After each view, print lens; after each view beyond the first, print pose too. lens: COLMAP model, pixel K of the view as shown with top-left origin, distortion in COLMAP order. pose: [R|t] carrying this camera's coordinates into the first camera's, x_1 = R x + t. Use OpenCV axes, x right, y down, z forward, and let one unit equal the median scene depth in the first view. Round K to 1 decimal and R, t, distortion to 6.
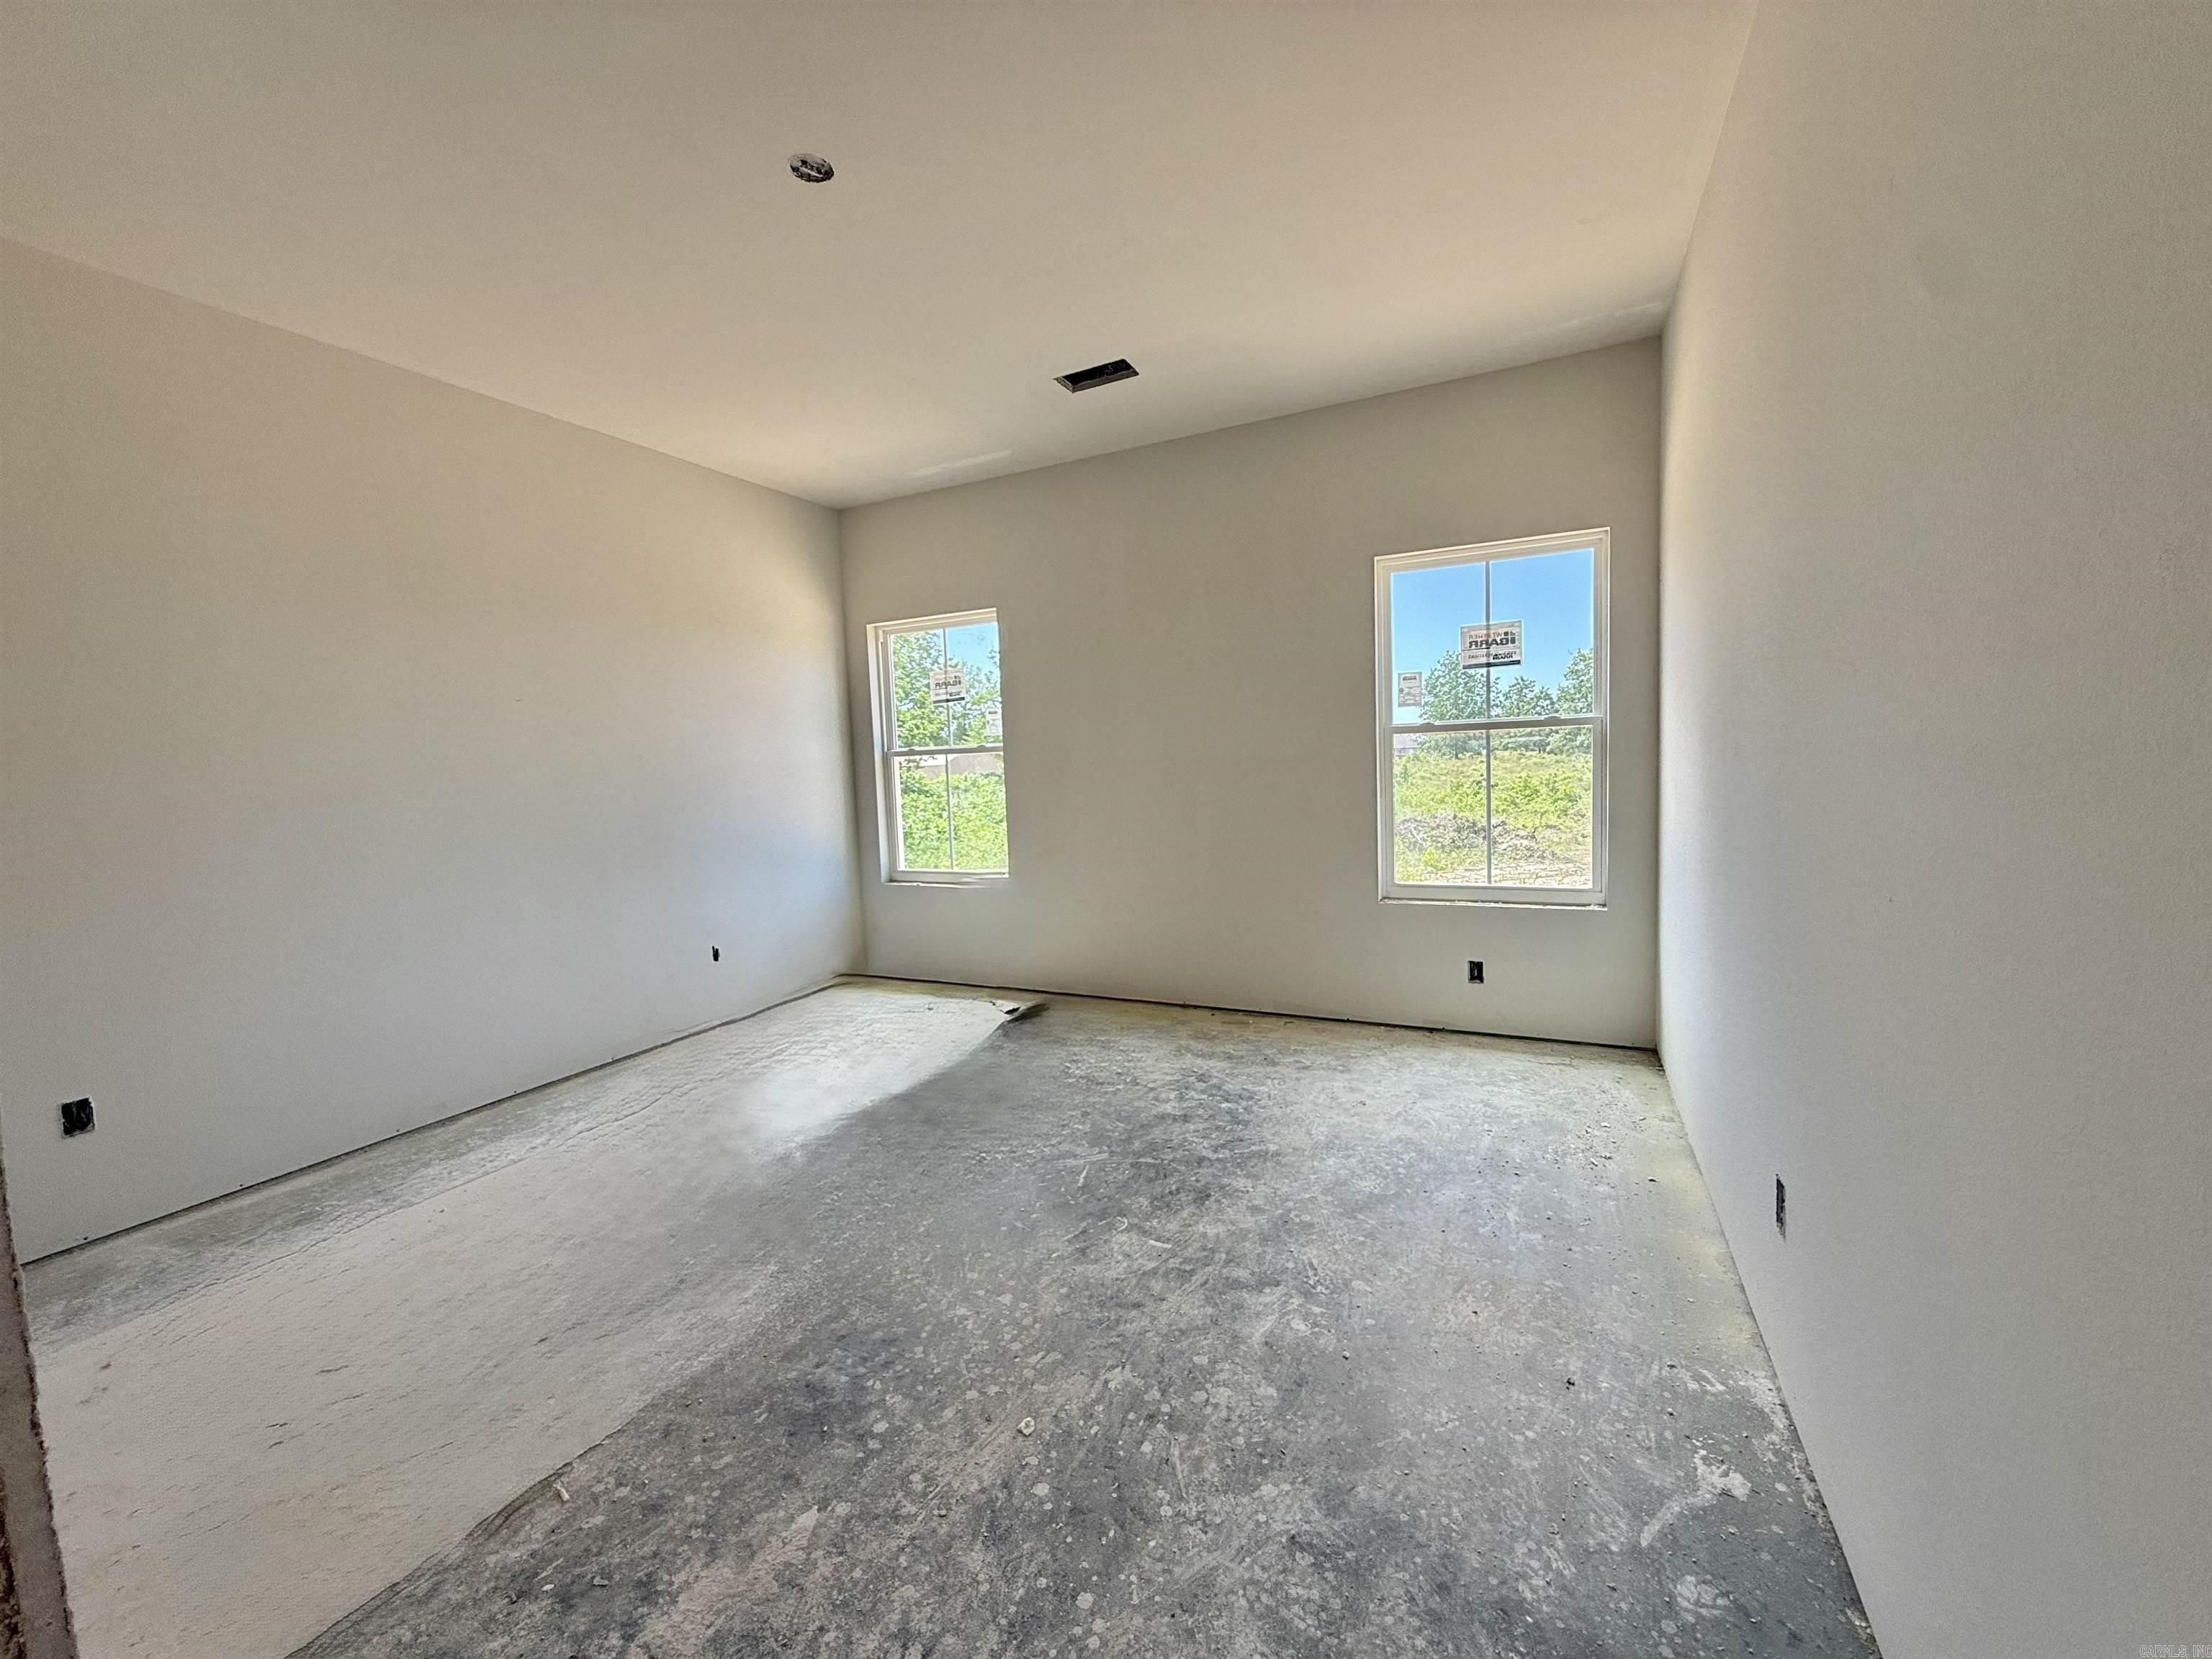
lens RADIAL K [[885.4, 0, 1093.5], [0, 885.4, 822.2], [0, 0, 1]] dist [-0.000761, -0.000153]
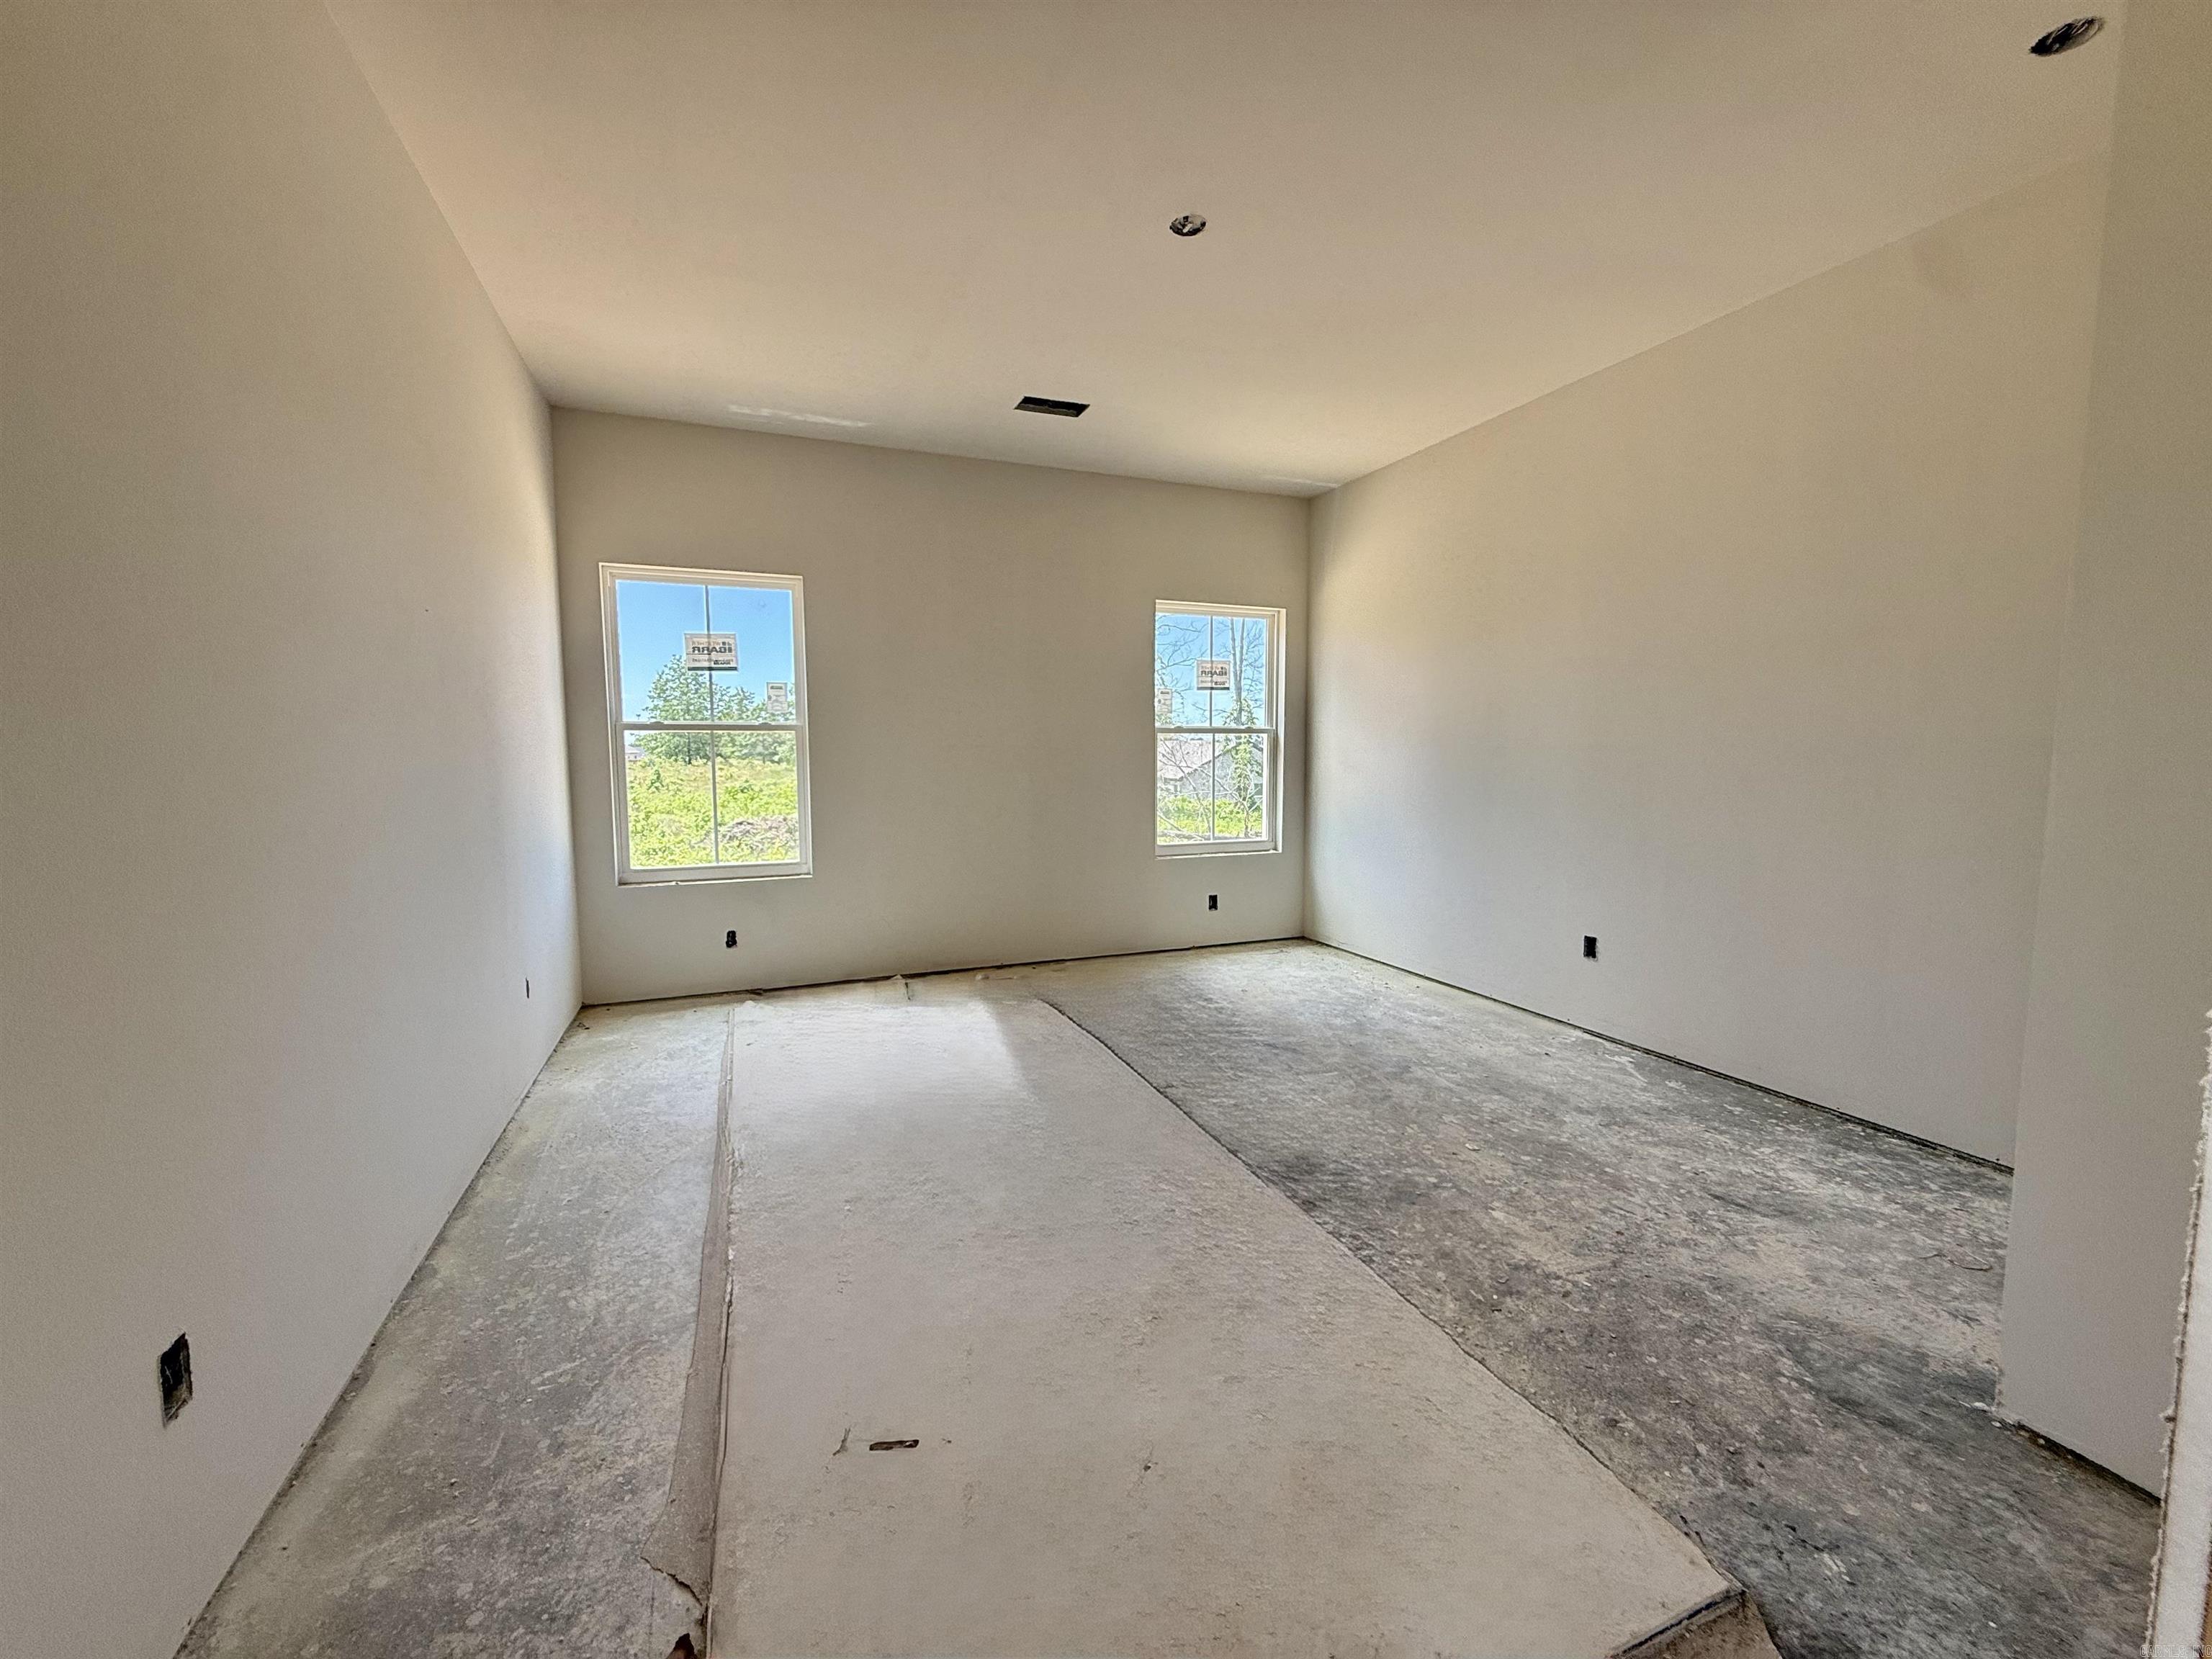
lens RADIAL K [[884.7, 0, 1099.3], [0, 884.7, 827.6], [0, 0, 1]] dist [-0.000144, -0.000162]
pose [[0.661590, -0.028902, 0.749309, -1.161070], [0.029316, 0.999490, 0.012667, 0.037267], [-0.749293, 0.013586, 0.662099, 0.288575]]
